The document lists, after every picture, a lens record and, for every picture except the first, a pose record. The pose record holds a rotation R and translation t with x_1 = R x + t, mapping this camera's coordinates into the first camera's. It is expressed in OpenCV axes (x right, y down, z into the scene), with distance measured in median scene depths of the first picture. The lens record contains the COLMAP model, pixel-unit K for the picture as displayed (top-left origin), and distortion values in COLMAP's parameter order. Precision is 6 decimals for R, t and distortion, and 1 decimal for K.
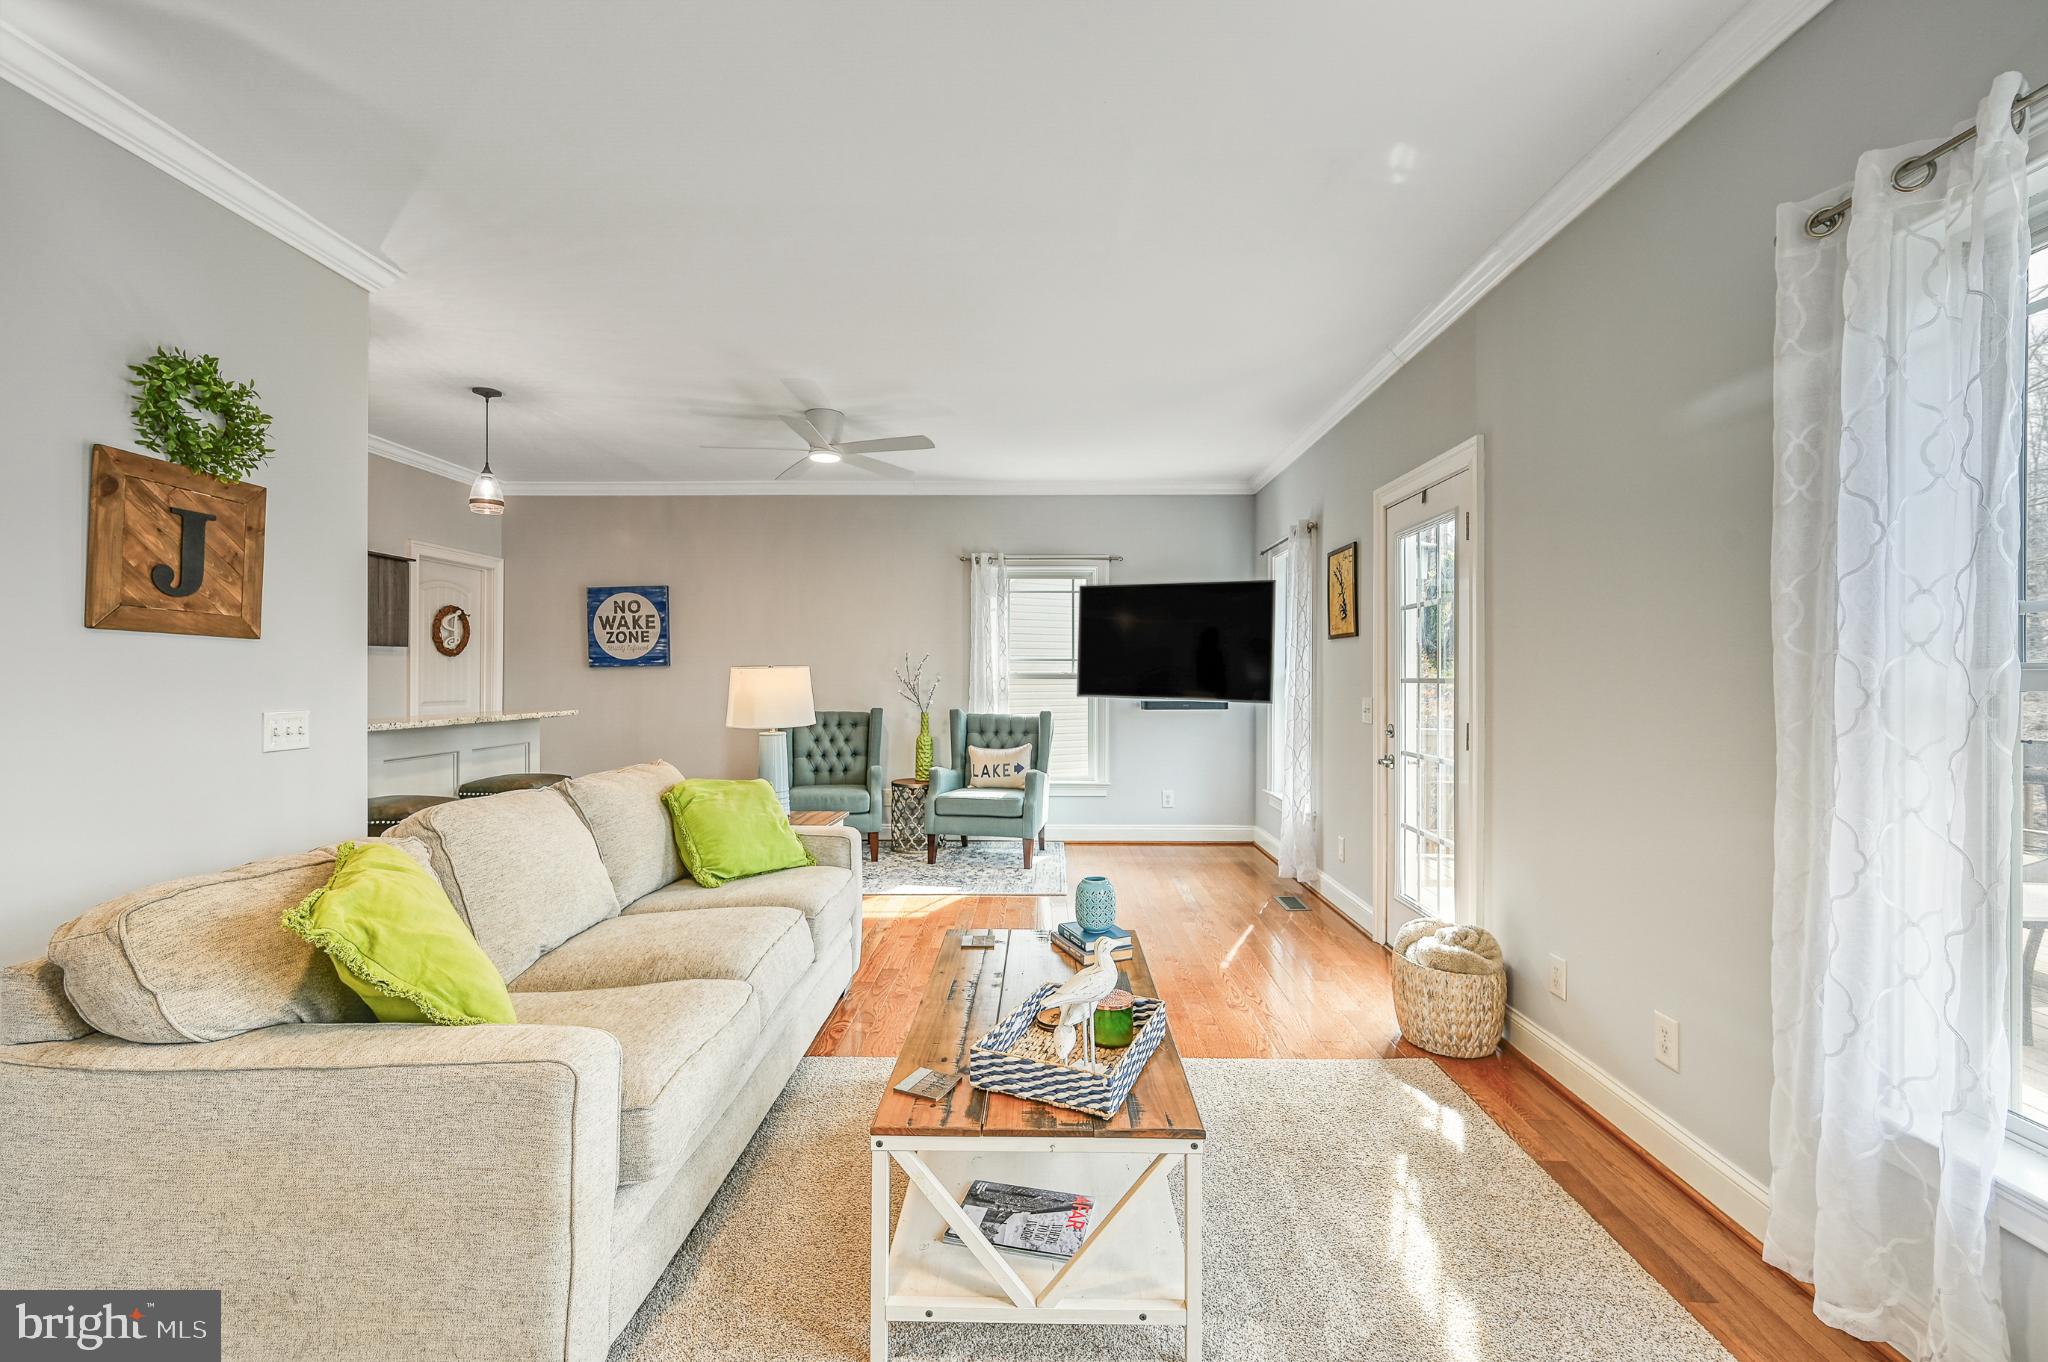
lens RADIAL K [[877.2, 0, 1030.0], [0, 877.2, 675.1], [0, 0, 1]] dist [0.000927, 0.000015]
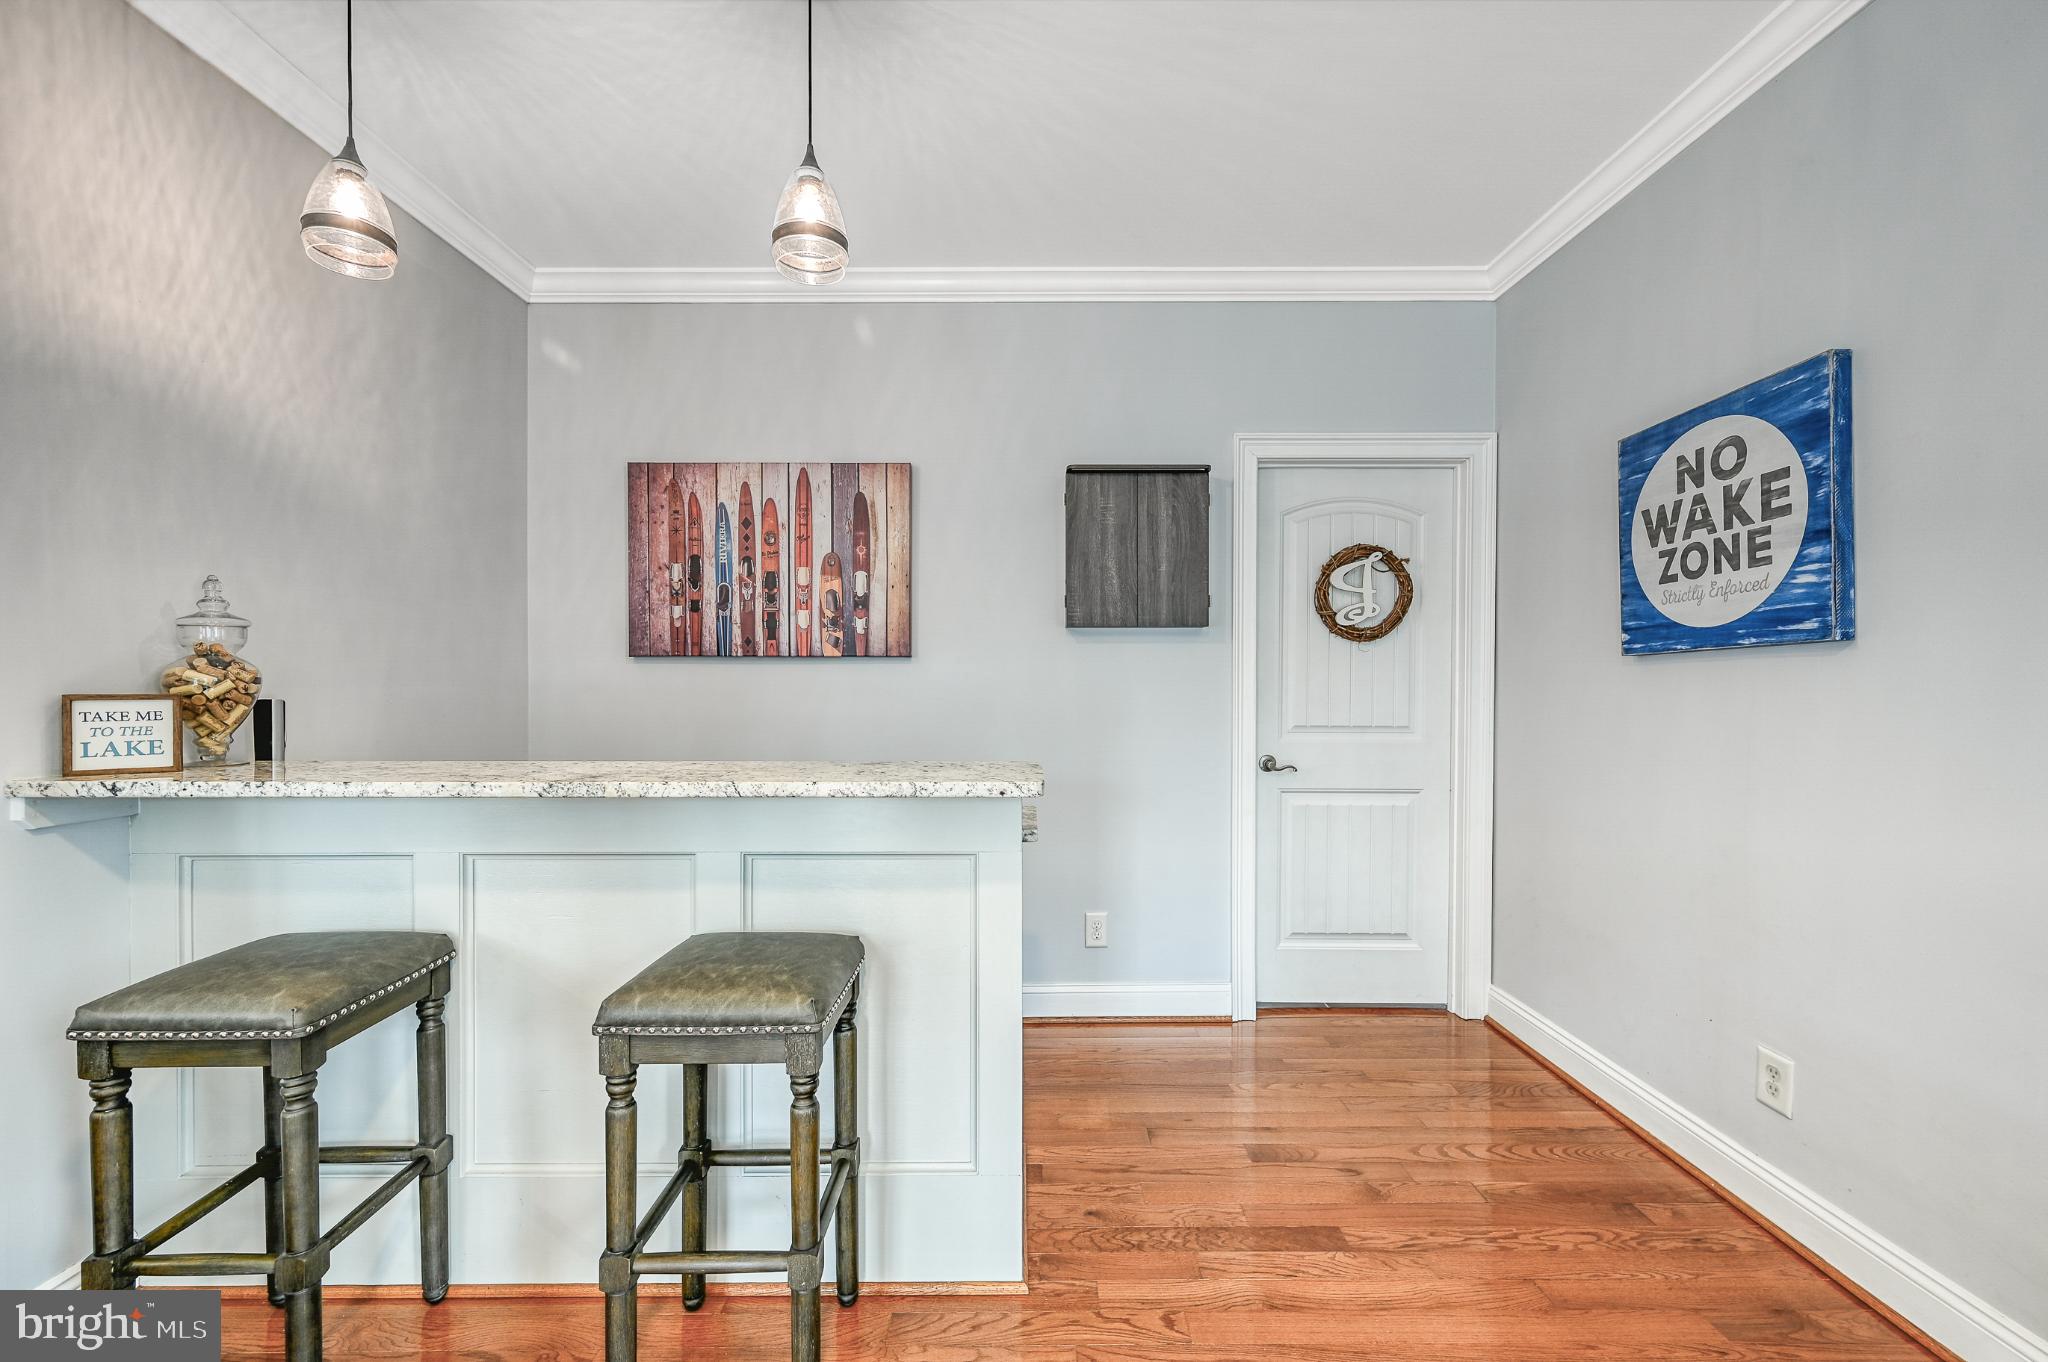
lens RADIAL K [[816.6, 0, 1028.4], [0, 816.6, 684.1], [0, 0, 1]] dist [0.001521, 0.000412]
pose [[0.021799, 0.005163, -0.999749, -0.162719], [-0.000207, 0.999987, 0.005160, 0.001776], [0.999762, 0.000095, 0.021800, 0.742236]]
